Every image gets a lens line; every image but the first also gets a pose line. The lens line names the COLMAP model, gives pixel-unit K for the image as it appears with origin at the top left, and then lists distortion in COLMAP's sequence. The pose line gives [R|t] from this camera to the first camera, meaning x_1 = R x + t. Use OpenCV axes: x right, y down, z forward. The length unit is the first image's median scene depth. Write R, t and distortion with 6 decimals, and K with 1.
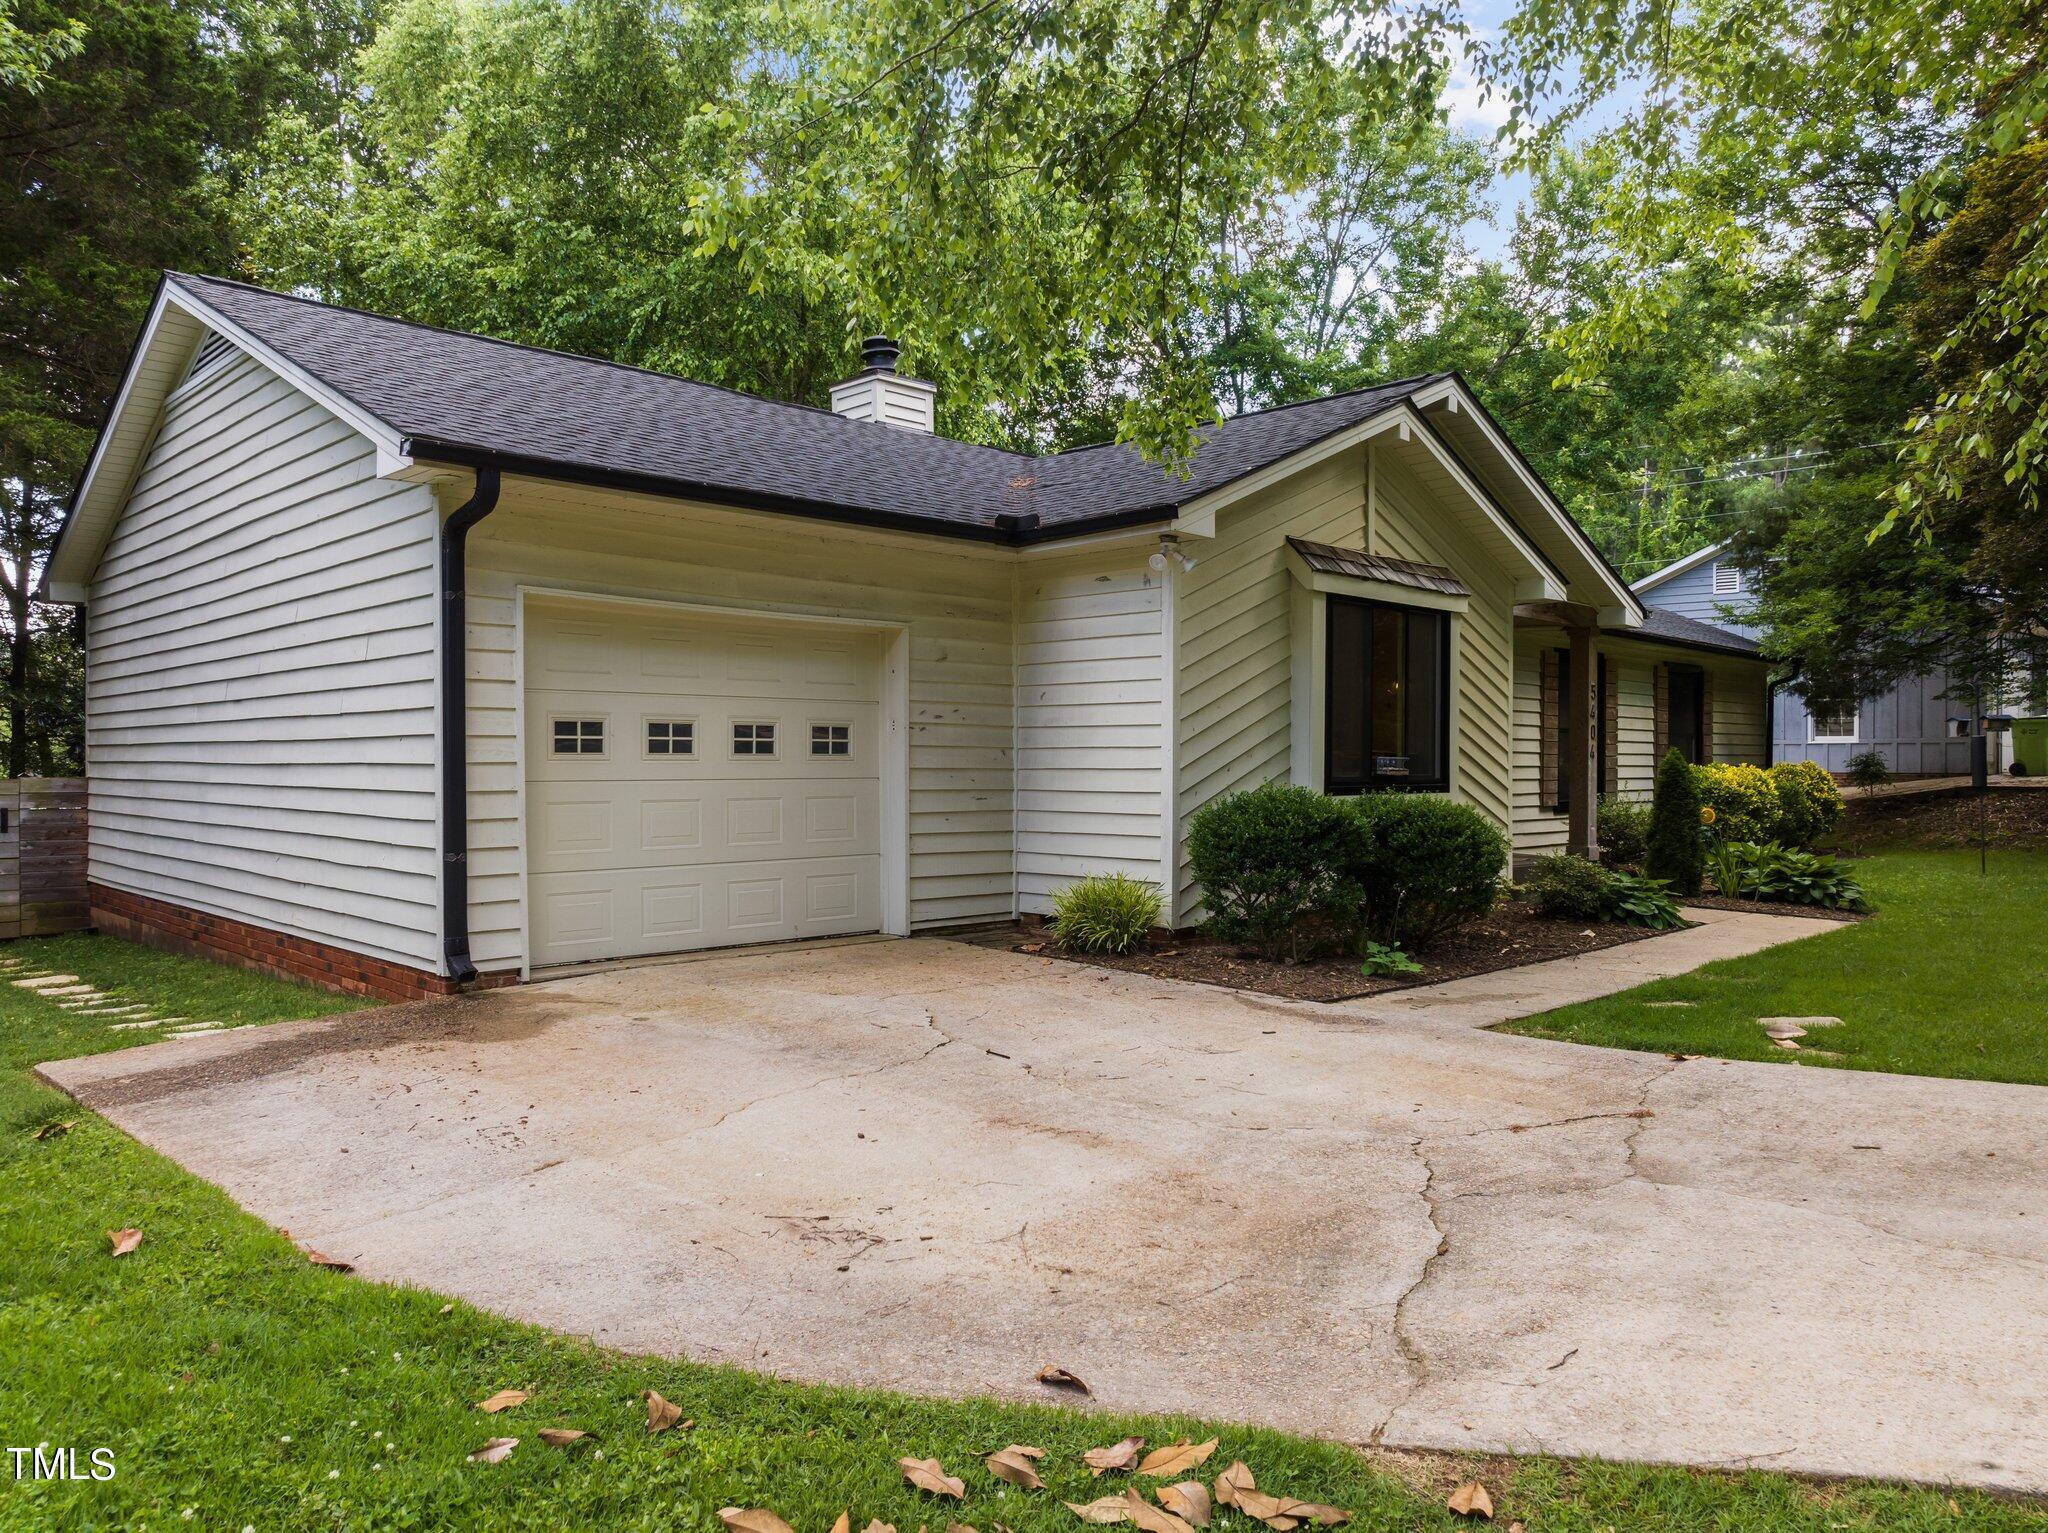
lens RADIAL K [[1451.2, 0, 1024.0], [0, 1451.2, 766.5], [0, 0, 1]] dist [-0.045414, 0.011263]
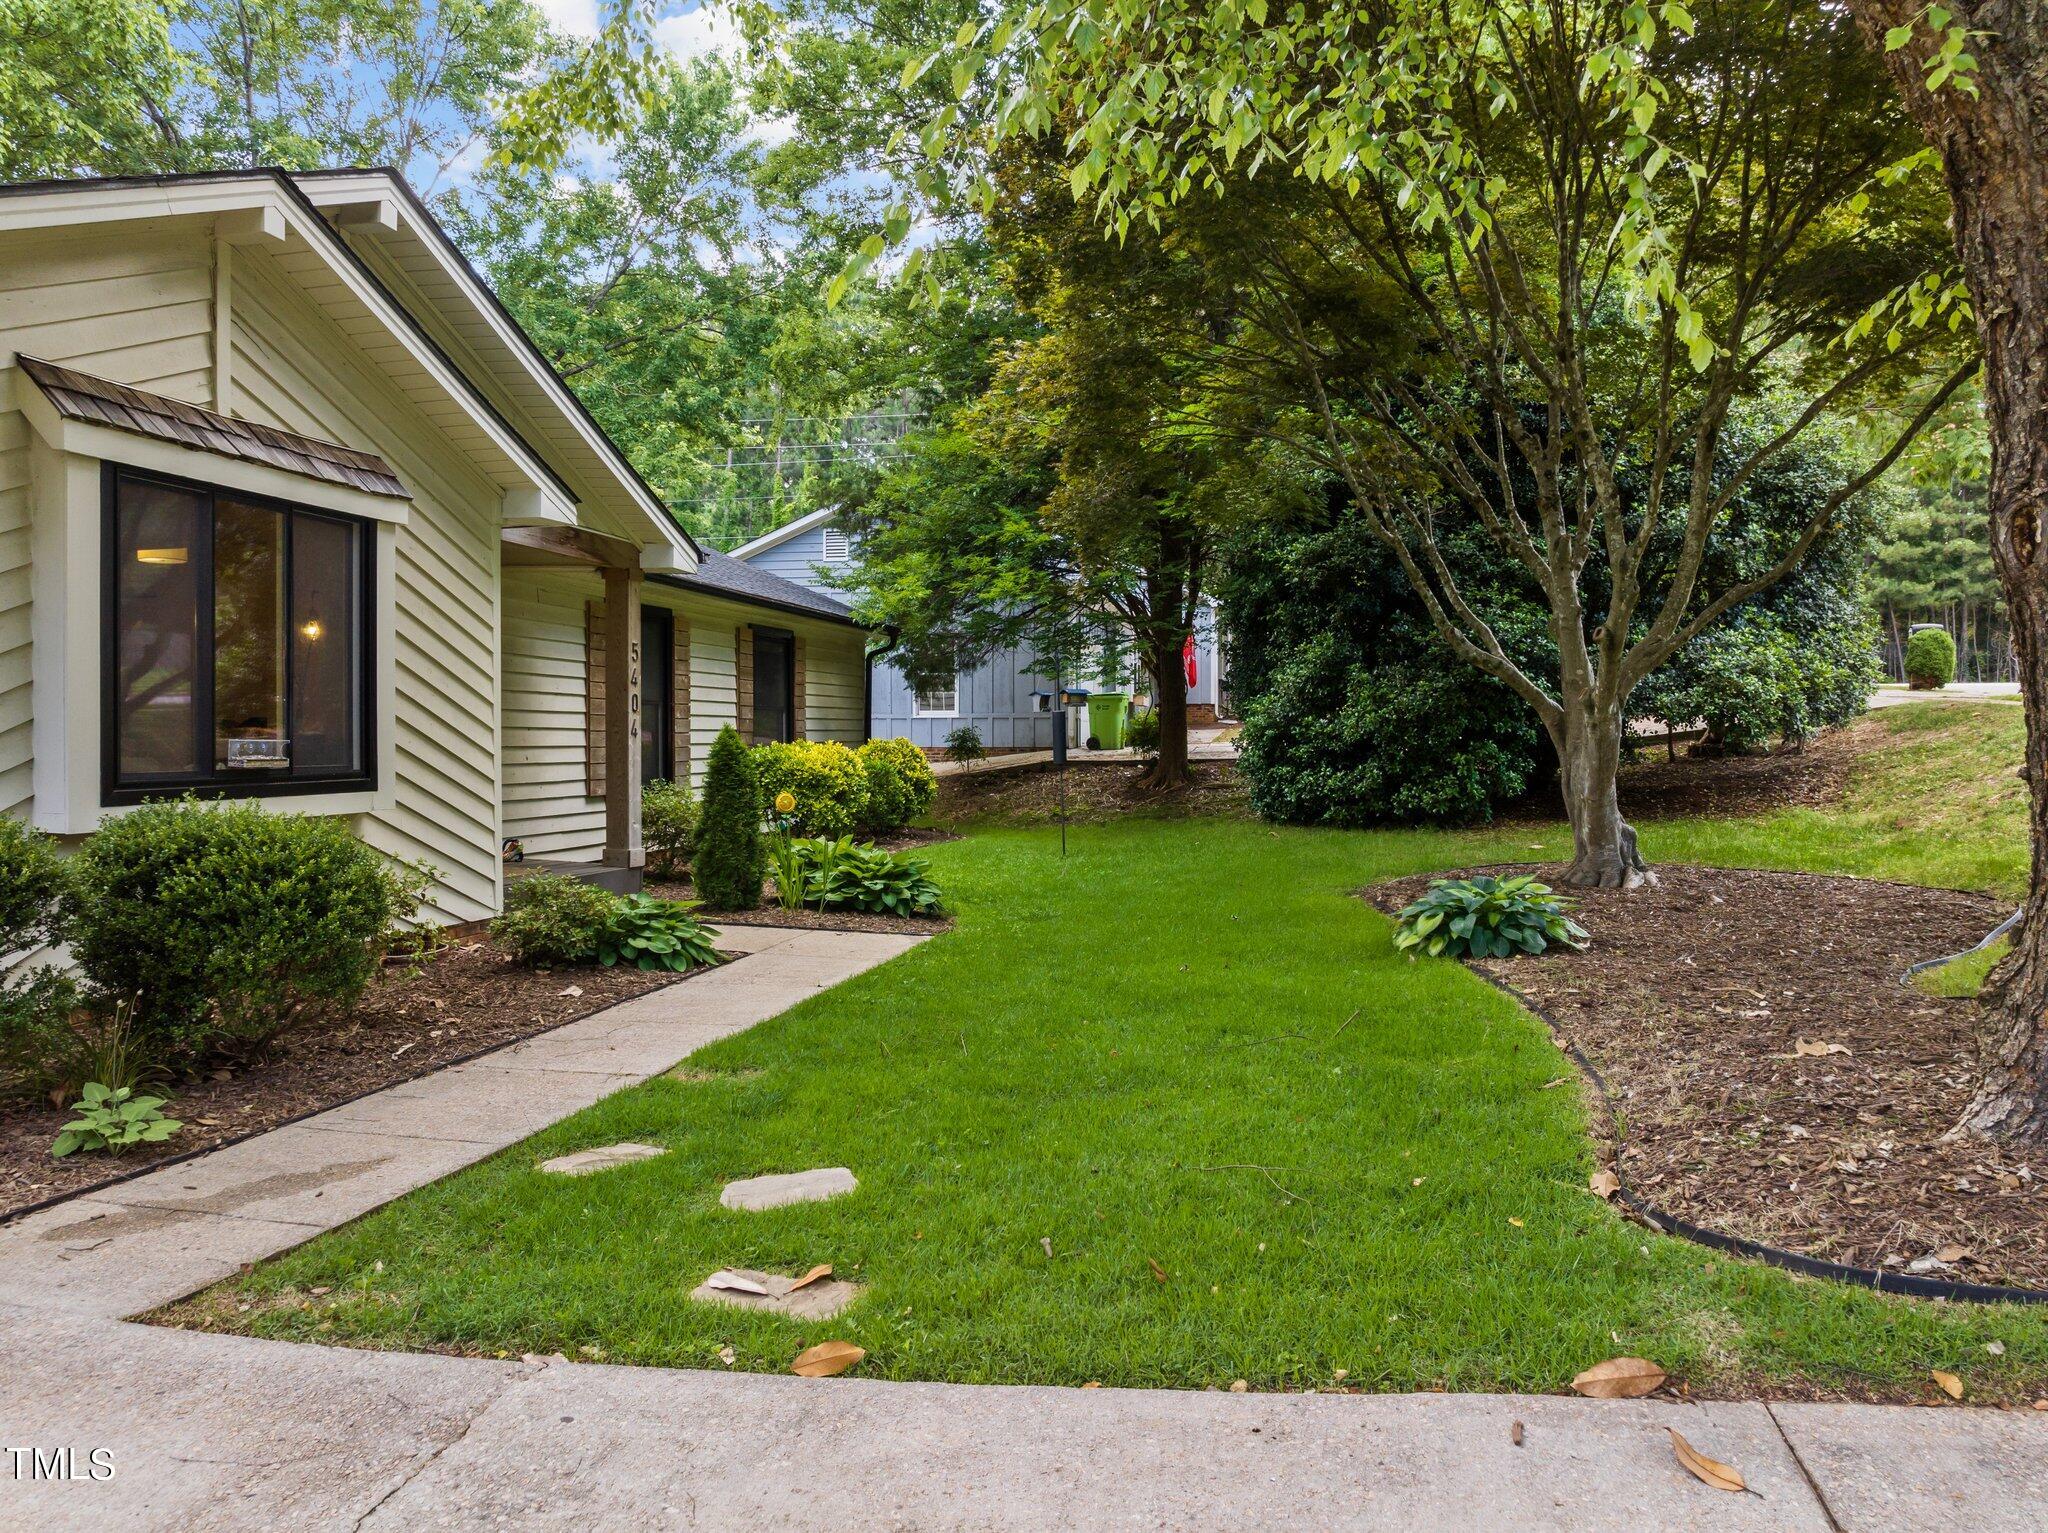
lens RADIAL K [[1451.2, 0, 1024.0], [0, 1451.2, 766.5], [0, 0, 1]] dist [-0.045414, 0.011263]
pose [[0.846128, -0.014411, 0.532784, 0.152957], [0.004588, 0.999794, 0.019757, -0.003910], [-0.532960, -0.014273, 0.846020, 0.219907]]
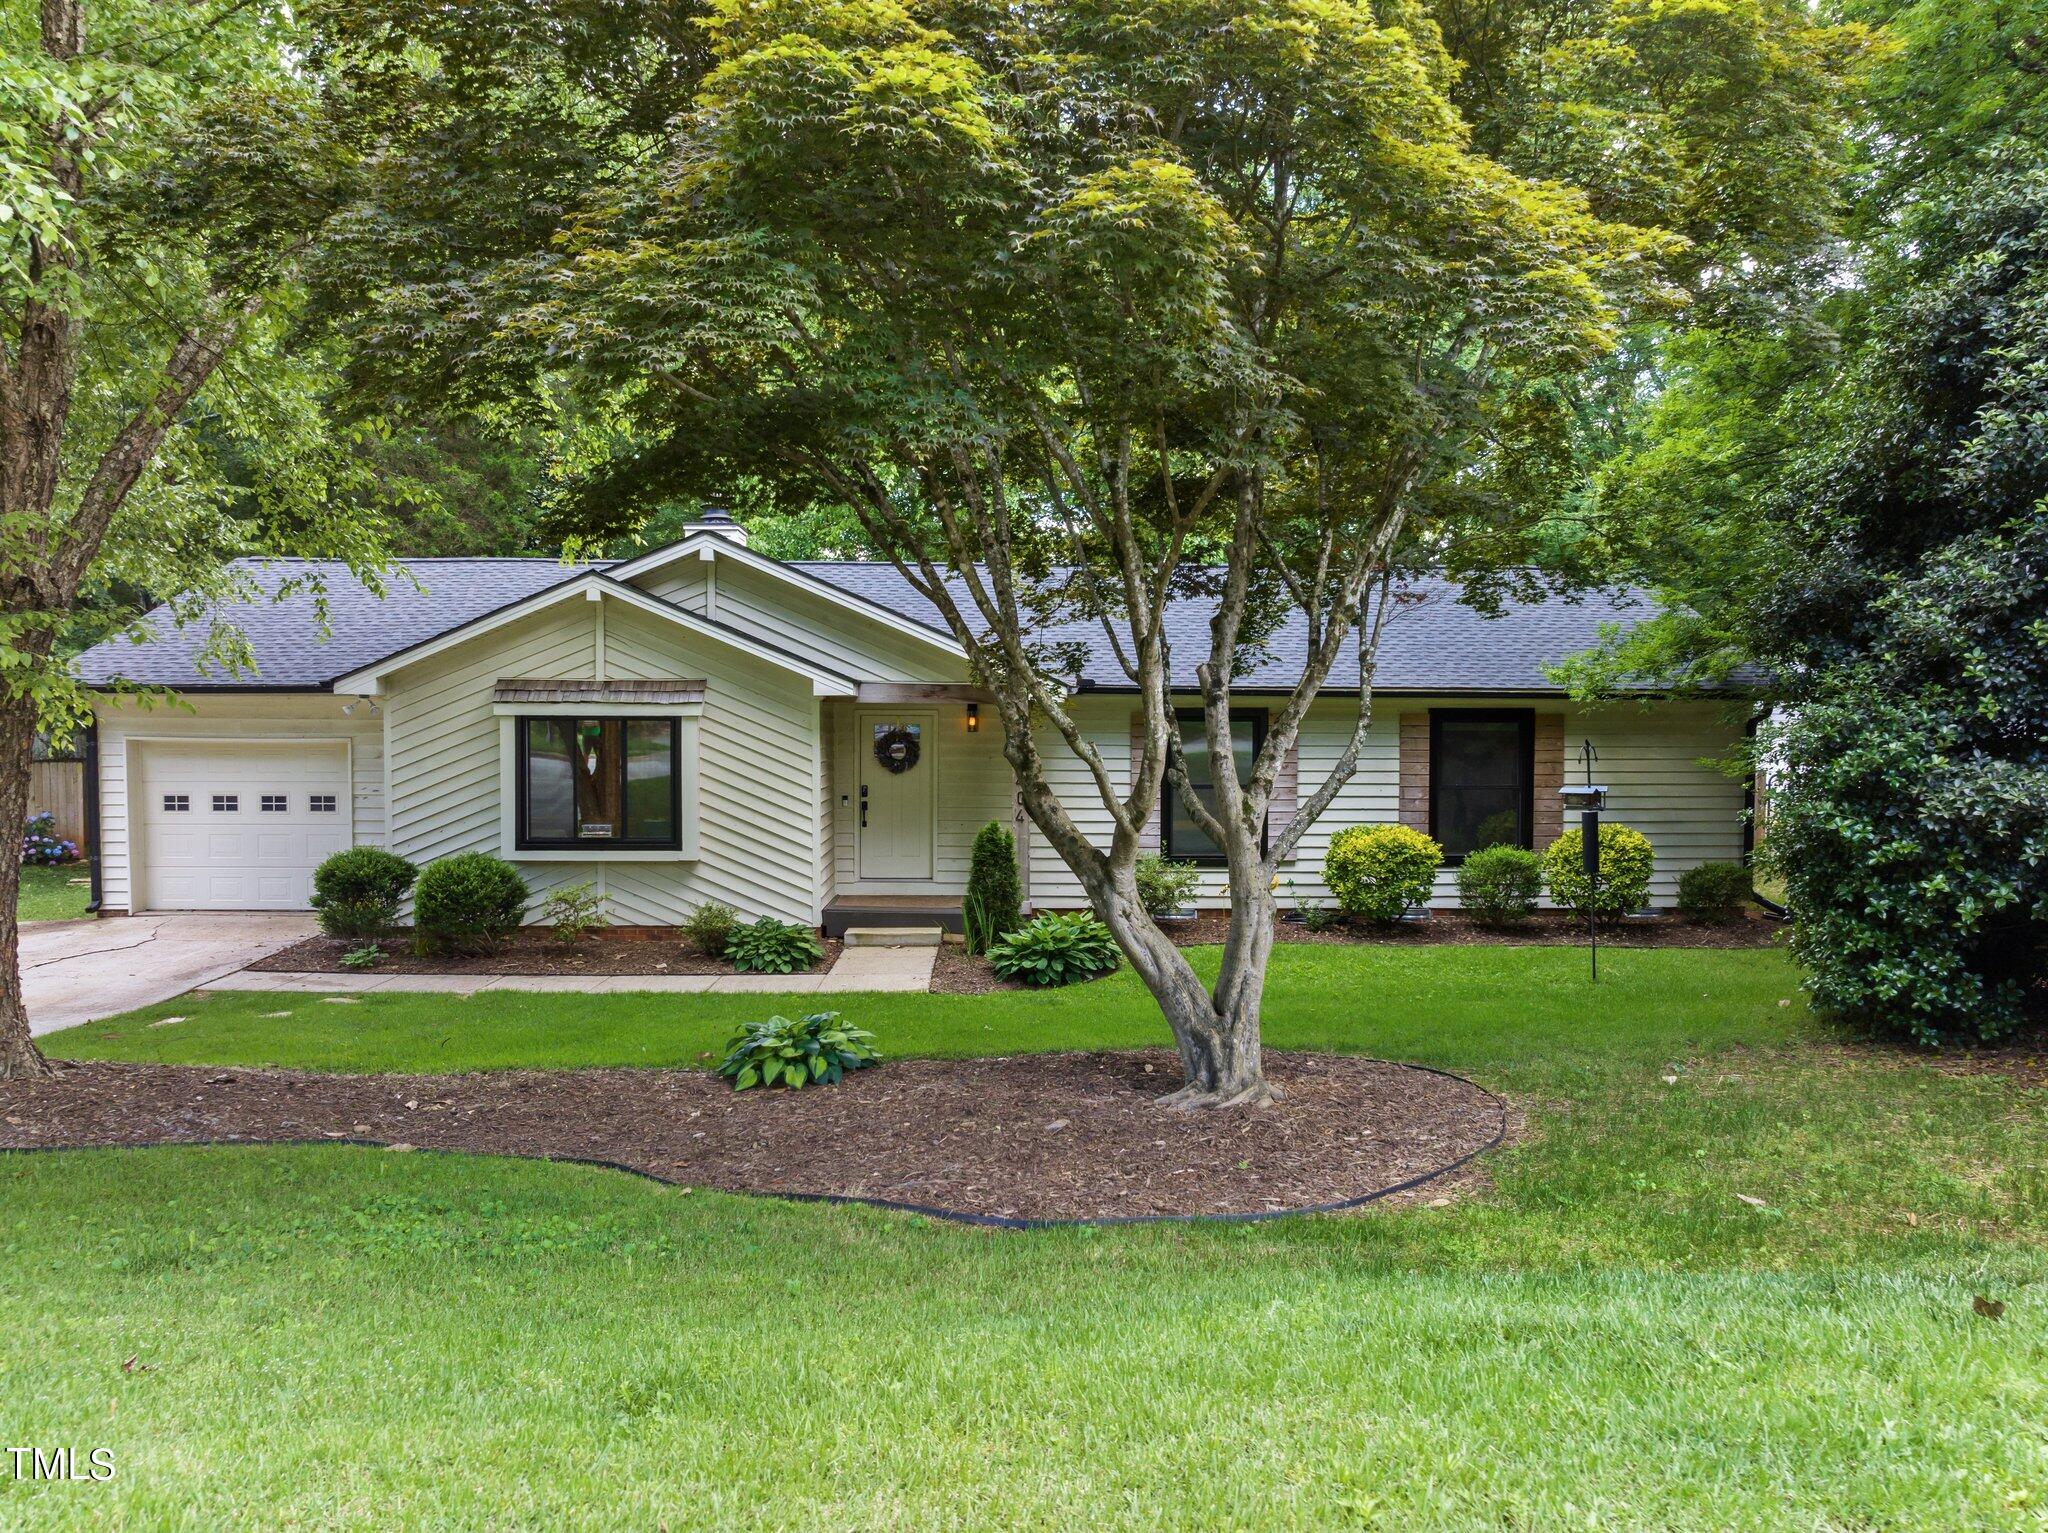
lens RADIAL K [[1456.2, 0, 1024.0], [0, 1456.2, 766.5], [0, 0, 1]] dist [-0.031910, -0.000976]
pose [[0.720939, 0.025020, -0.692547, 1.156602], [-0.003642, 0.999471, 0.032317, -0.083152], [0.692989, -0.020776, 0.720649, 0.197939]]
